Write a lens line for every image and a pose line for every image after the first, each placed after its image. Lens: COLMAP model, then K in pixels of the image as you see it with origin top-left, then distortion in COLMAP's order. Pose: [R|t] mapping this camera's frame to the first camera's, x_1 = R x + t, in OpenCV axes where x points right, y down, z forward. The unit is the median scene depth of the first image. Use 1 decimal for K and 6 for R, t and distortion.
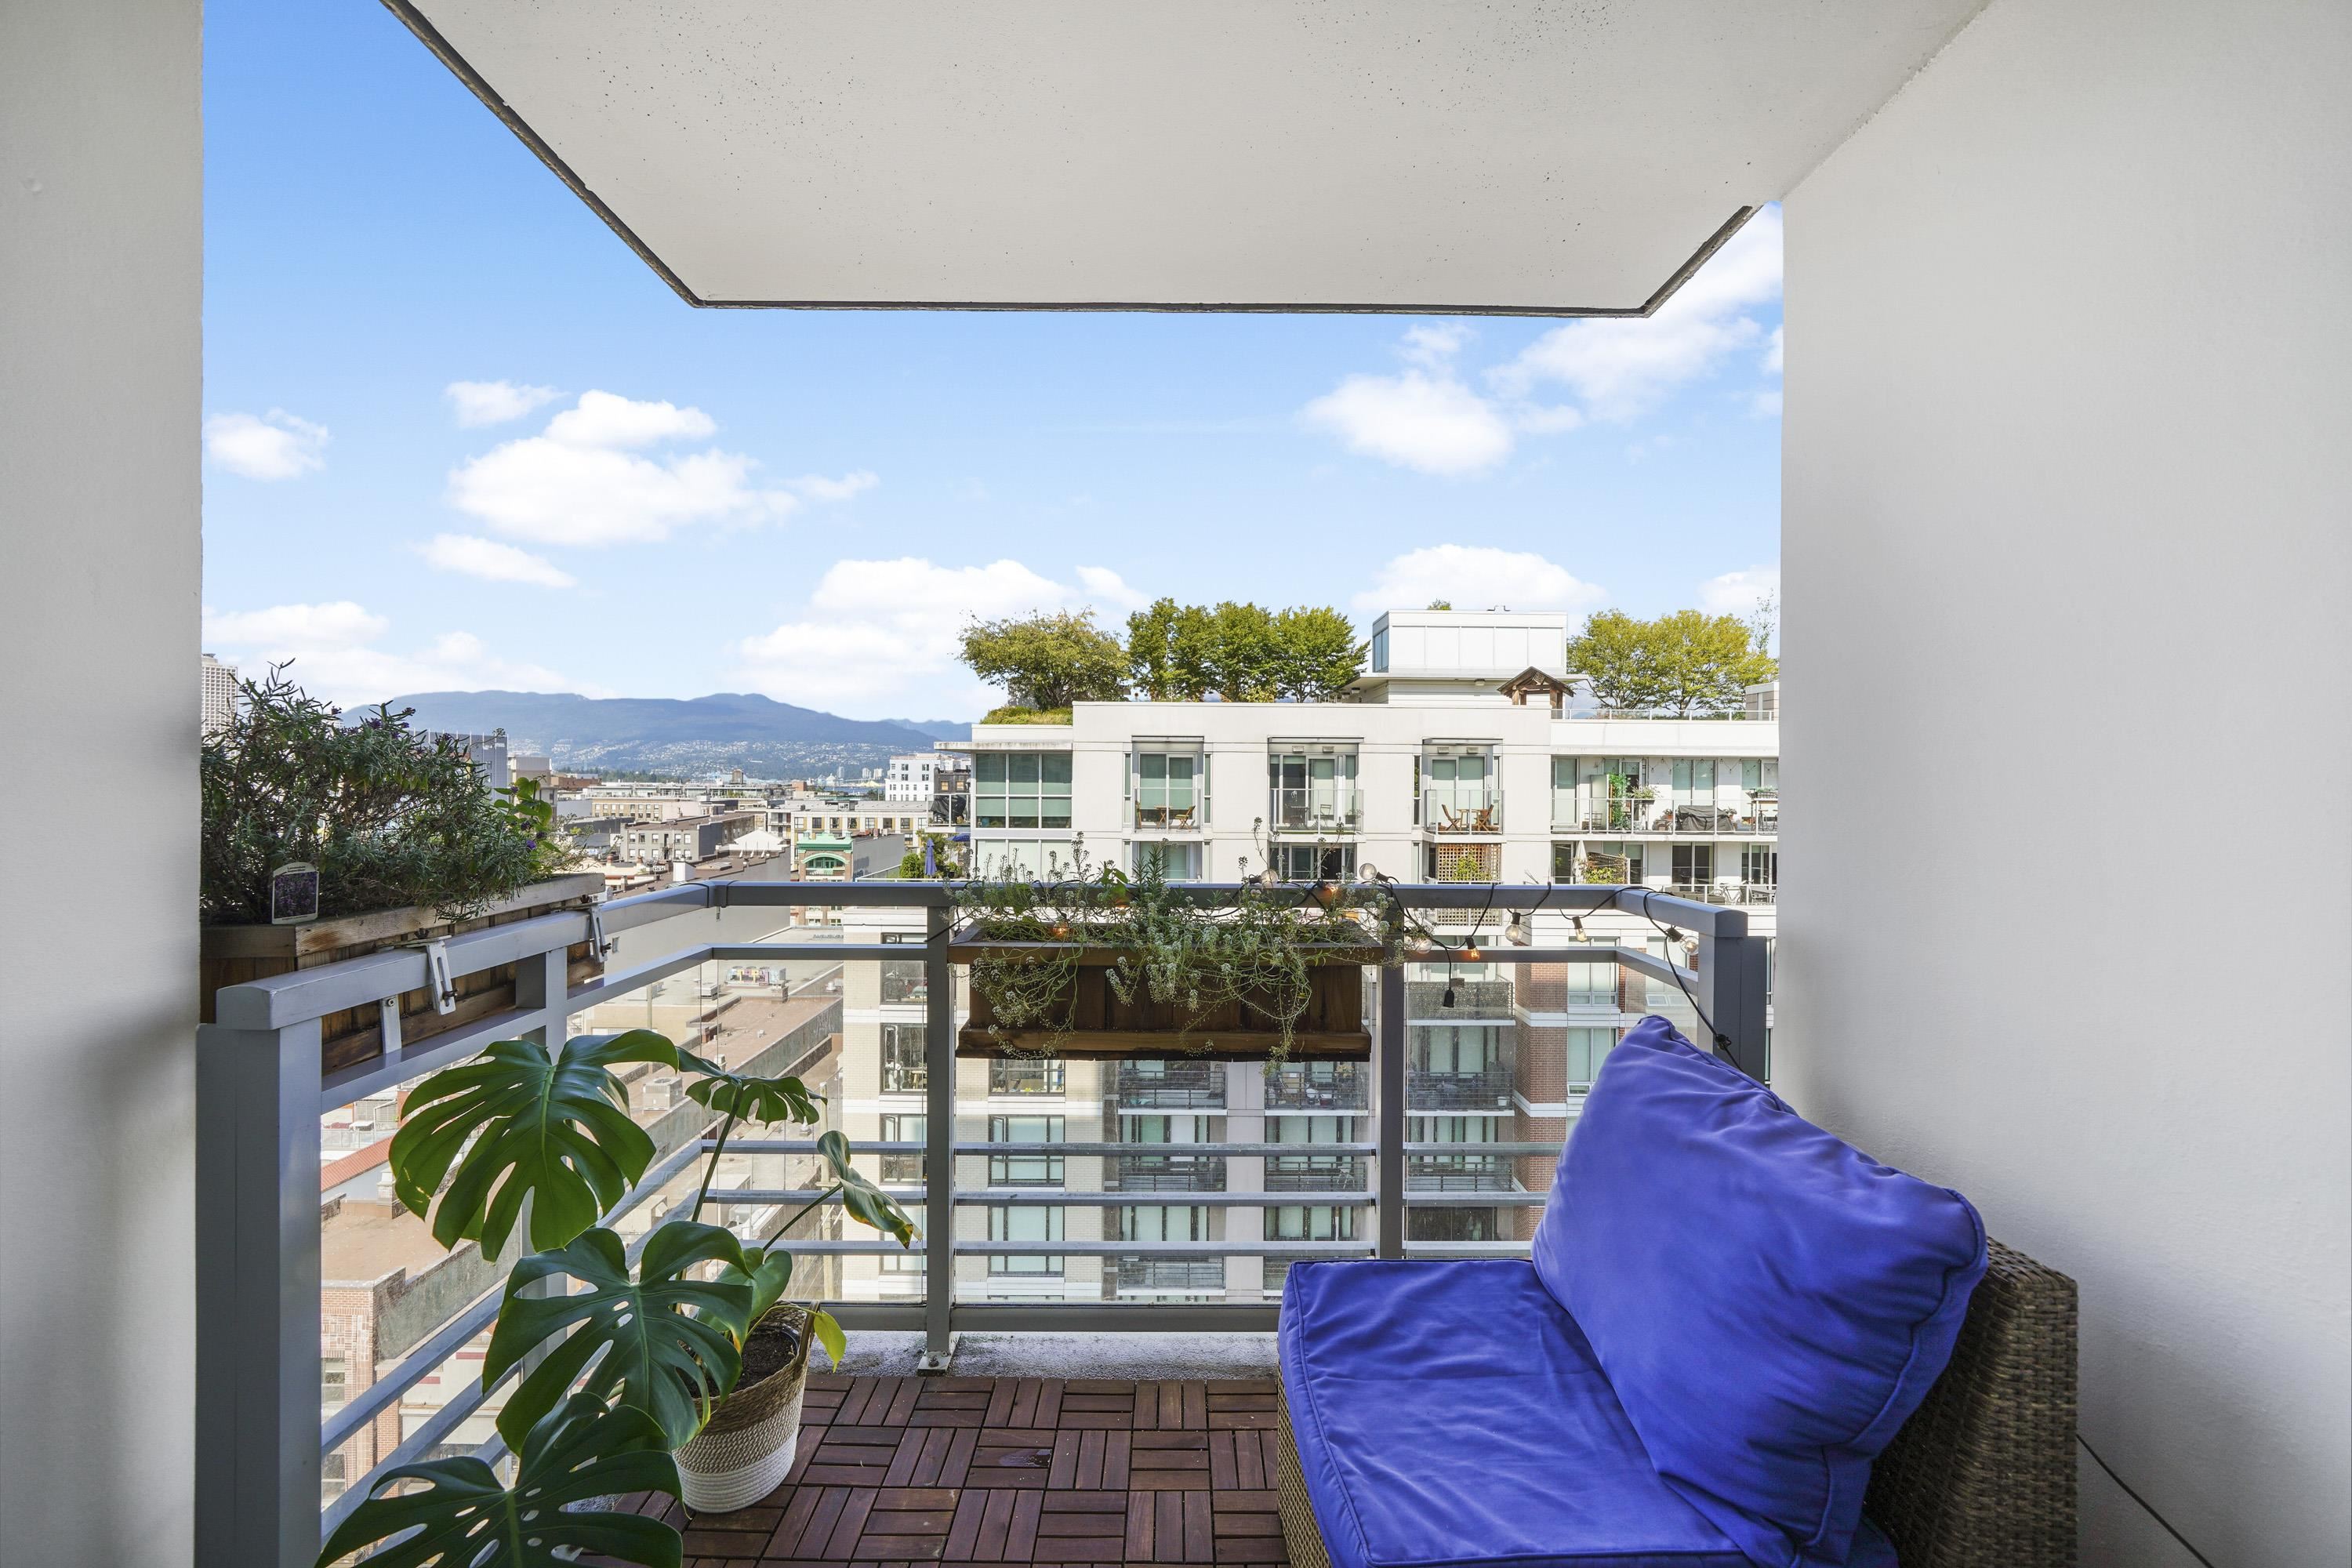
lens RADIAL K [[901.7, 0, 1162.1], [0, 901.7, 776.6], [0, 0, 1]] dist [-0.003189, -0.000272]
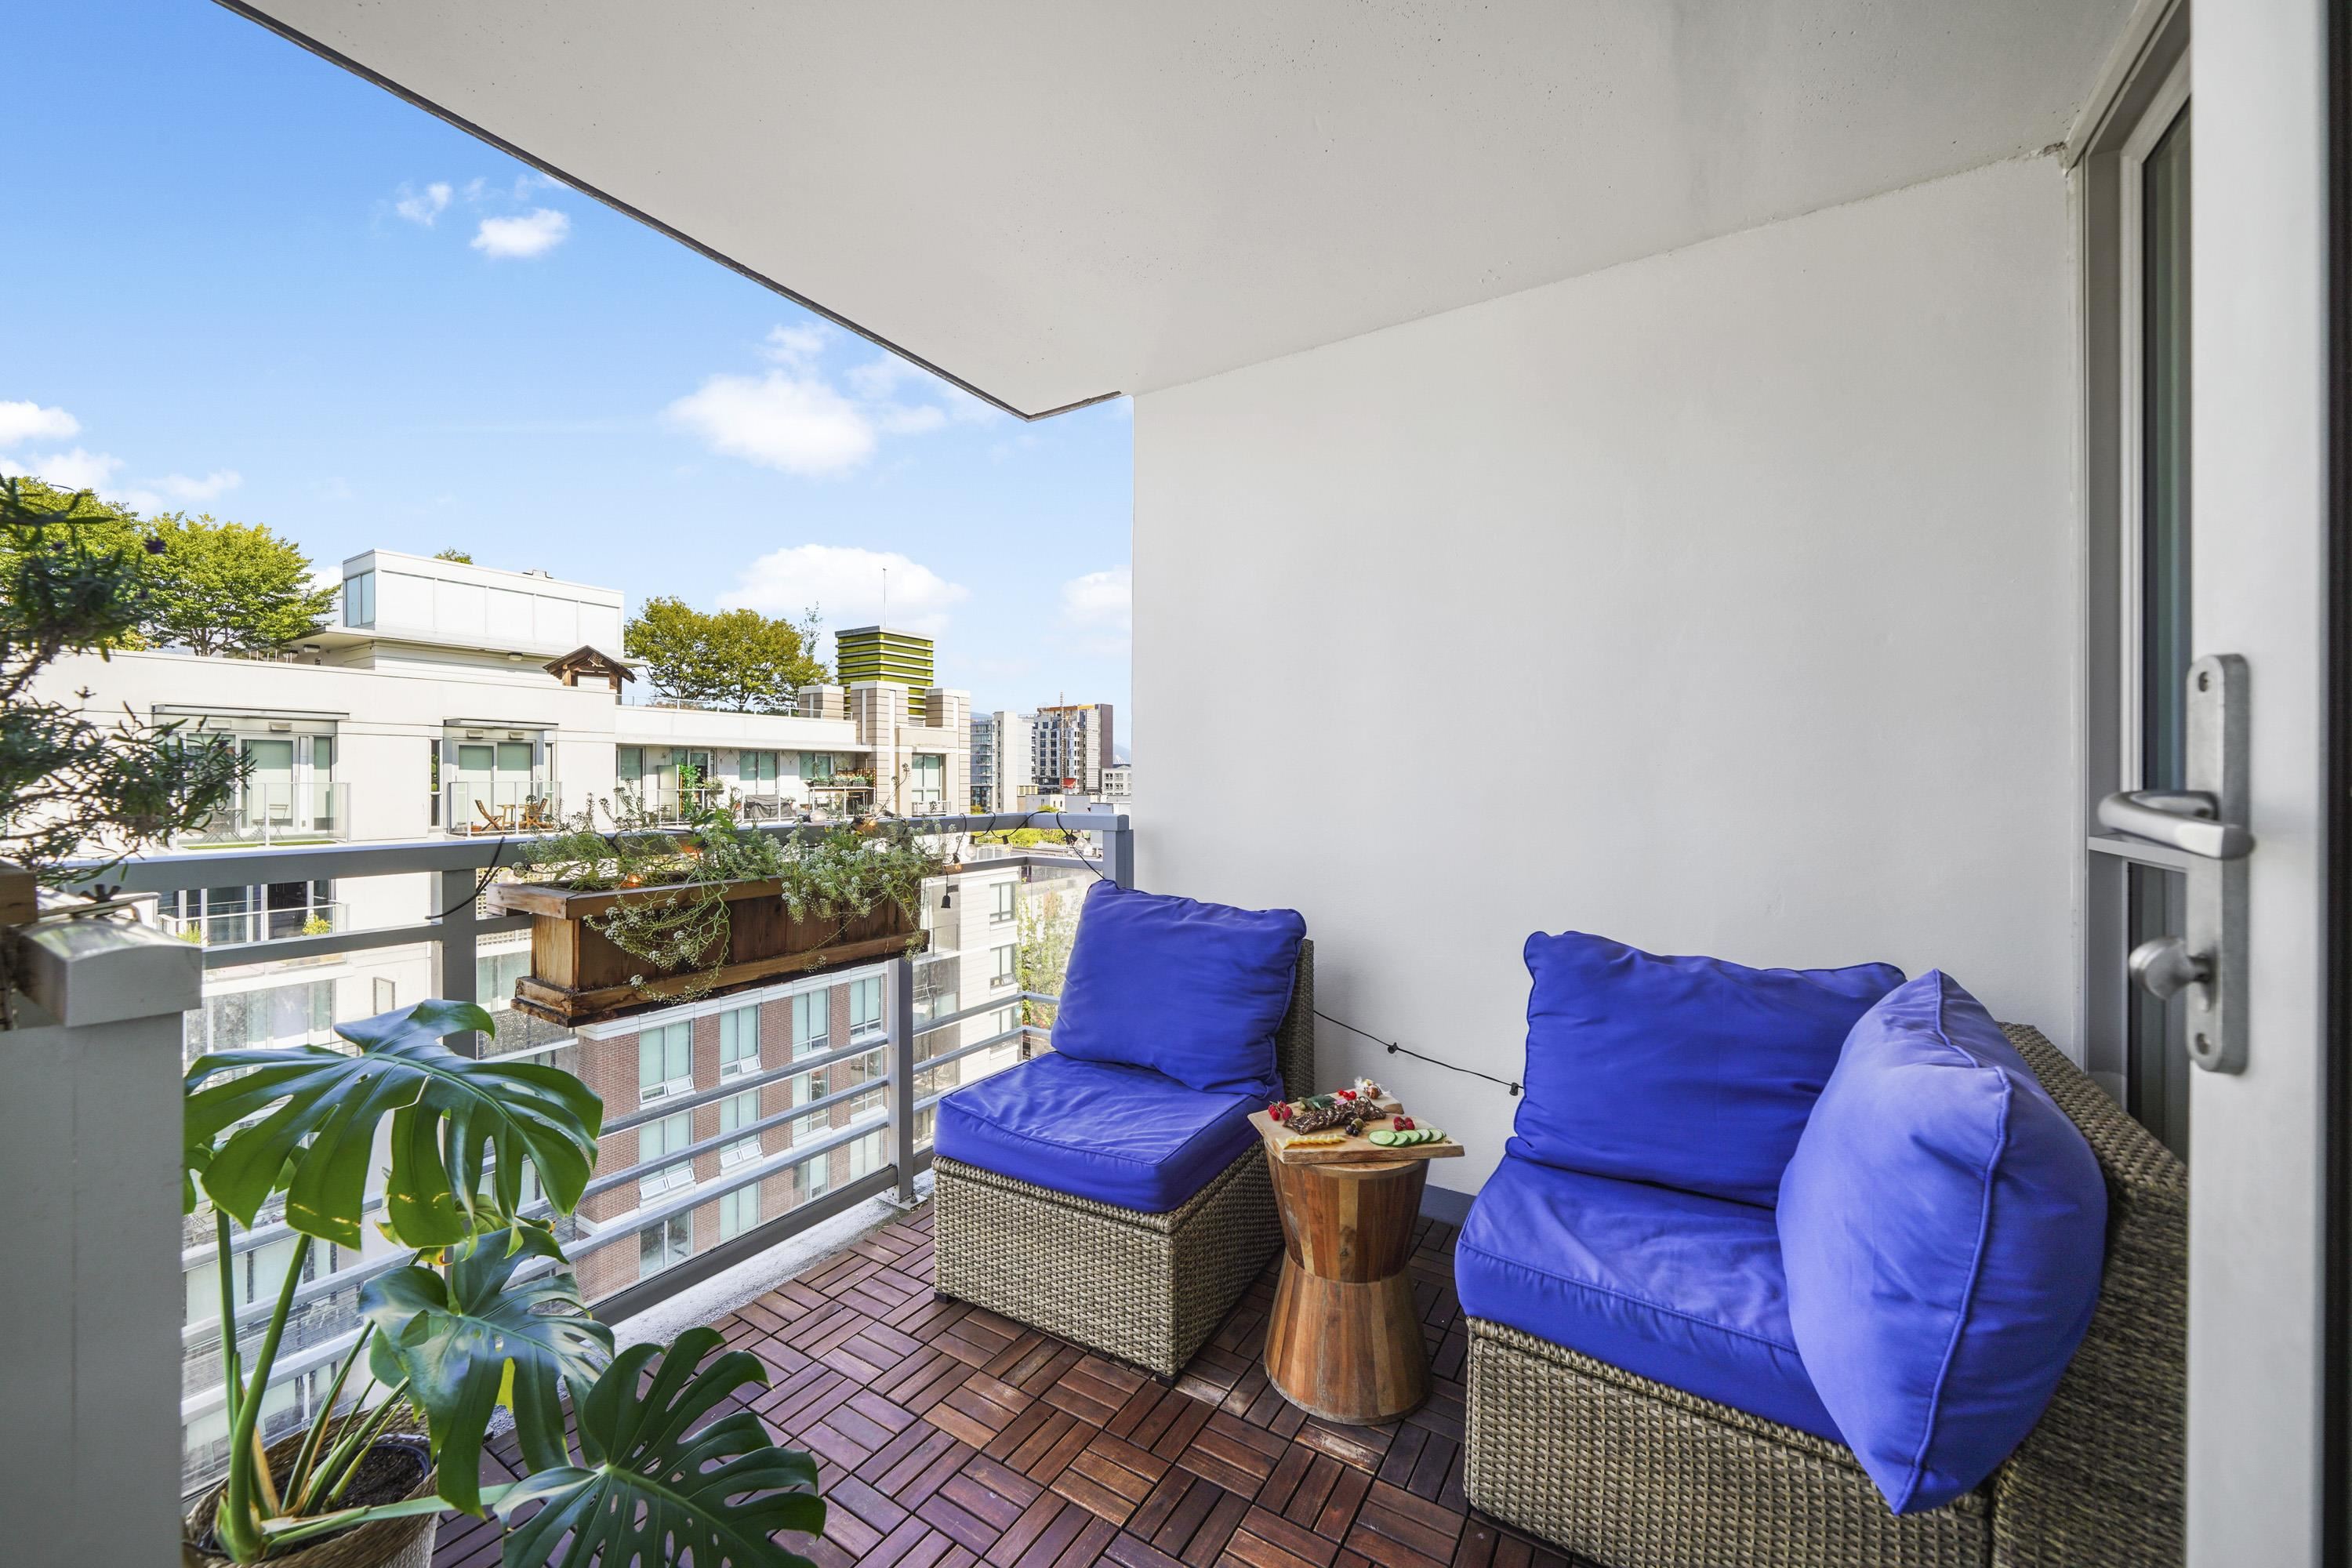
lens RADIAL K [[901.7, 0, 1217.0], [0, 901.7, 778.2], [0, 0, 1]] dist [-0.003189, -0.000272]
pose [[0.499230, -0.005743, 0.866450, -0.622029], [0.000287, 0.999979, 0.006463, 0.059924], [-0.866469, -0.002978, 0.499221, 0.014999]]
